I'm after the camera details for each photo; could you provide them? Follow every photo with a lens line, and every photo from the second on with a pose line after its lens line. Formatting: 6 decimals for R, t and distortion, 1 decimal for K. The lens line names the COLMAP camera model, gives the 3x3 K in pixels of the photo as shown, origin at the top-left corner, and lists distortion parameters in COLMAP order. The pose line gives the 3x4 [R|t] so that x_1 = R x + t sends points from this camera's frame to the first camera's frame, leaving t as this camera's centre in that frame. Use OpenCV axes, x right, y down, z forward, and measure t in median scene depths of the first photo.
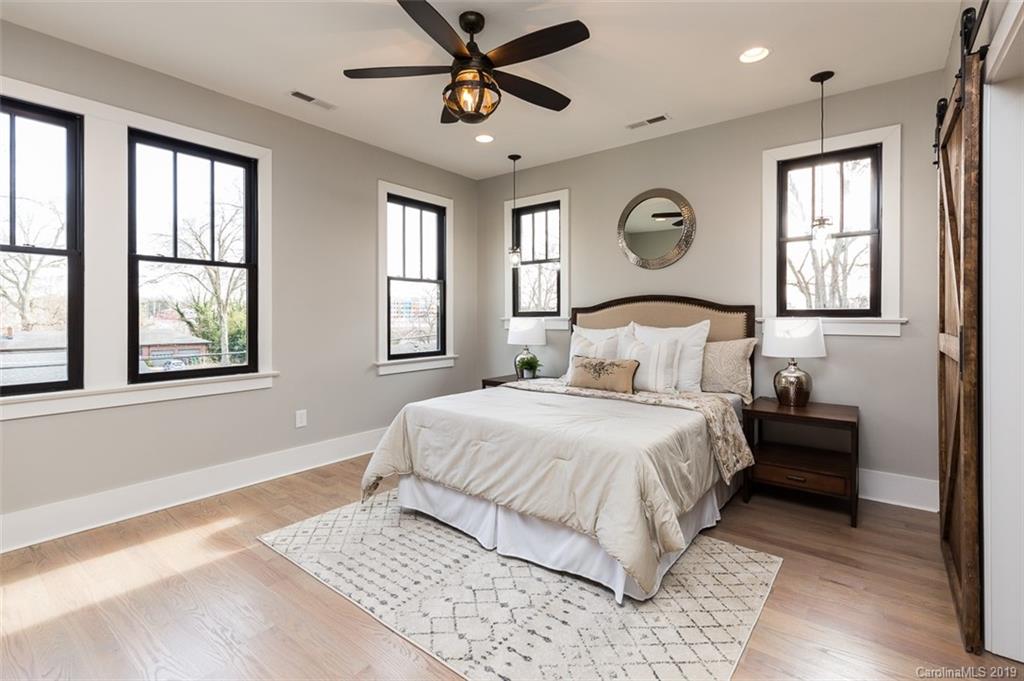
lens RADIAL K [[466.1, 0, 529.9], [0, 466.1, 315.4], [0, 0, 1]] dist [0.010717, -0.001756]
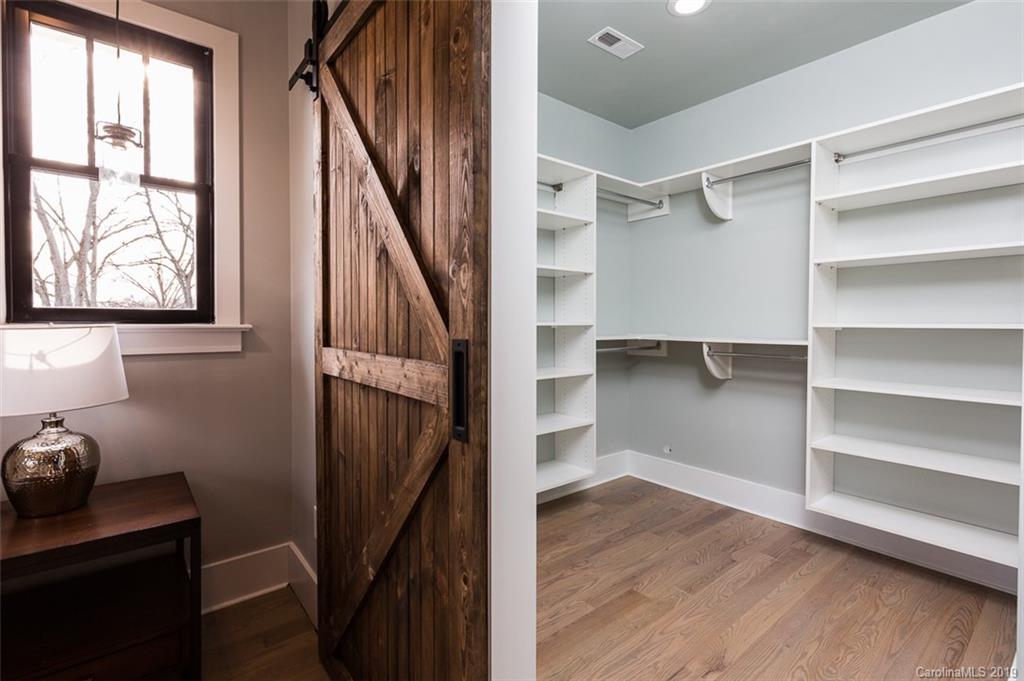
lens RADIAL K [[466.1, 0, 496.8], [0, 466.1, 329.8], [0, 0, 1]] dist [0.010717, -0.001756]
pose [[0.263385, -0.015416, 0.964568, 0.227643], [-0.001228, 0.999866, 0.016315, 0.001896], [-0.964690, -0.005481, 0.263331, 0.450651]]
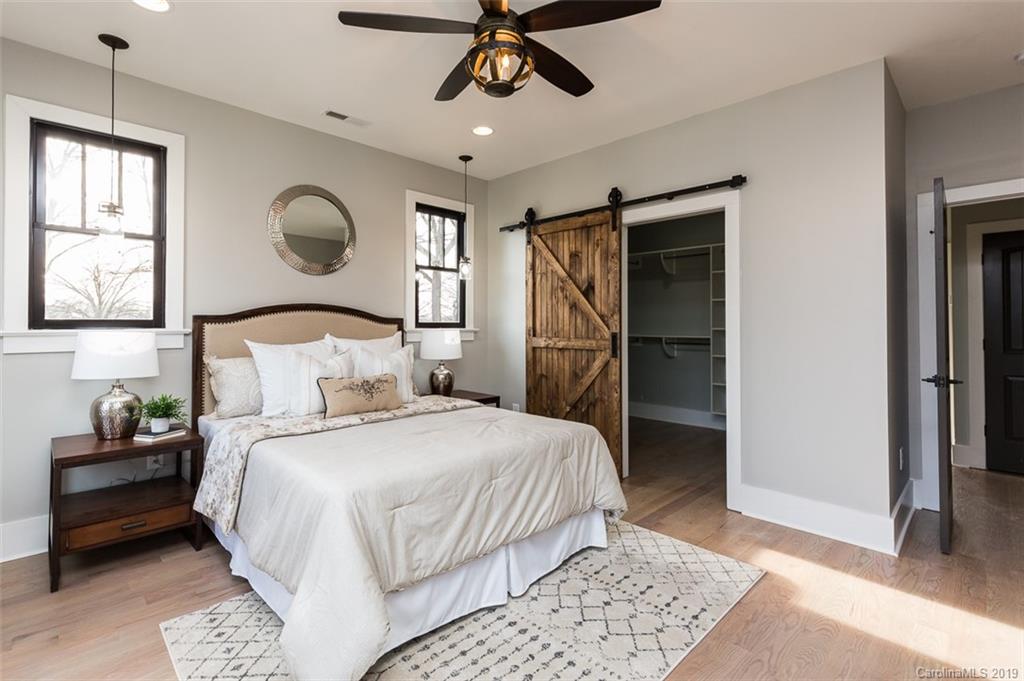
lens RADIAL K [[466.1, 0, 483.6], [0, 466.1, 320.3], [0, 0, 1]] dist [0.010717, -0.001756]
pose [[0.179880, 0.014179, 0.983586, -0.697692], [-0.001481, 0.999899, -0.014143, -0.000388], [-0.983687, 0.001087, 0.179883, 0.659623]]
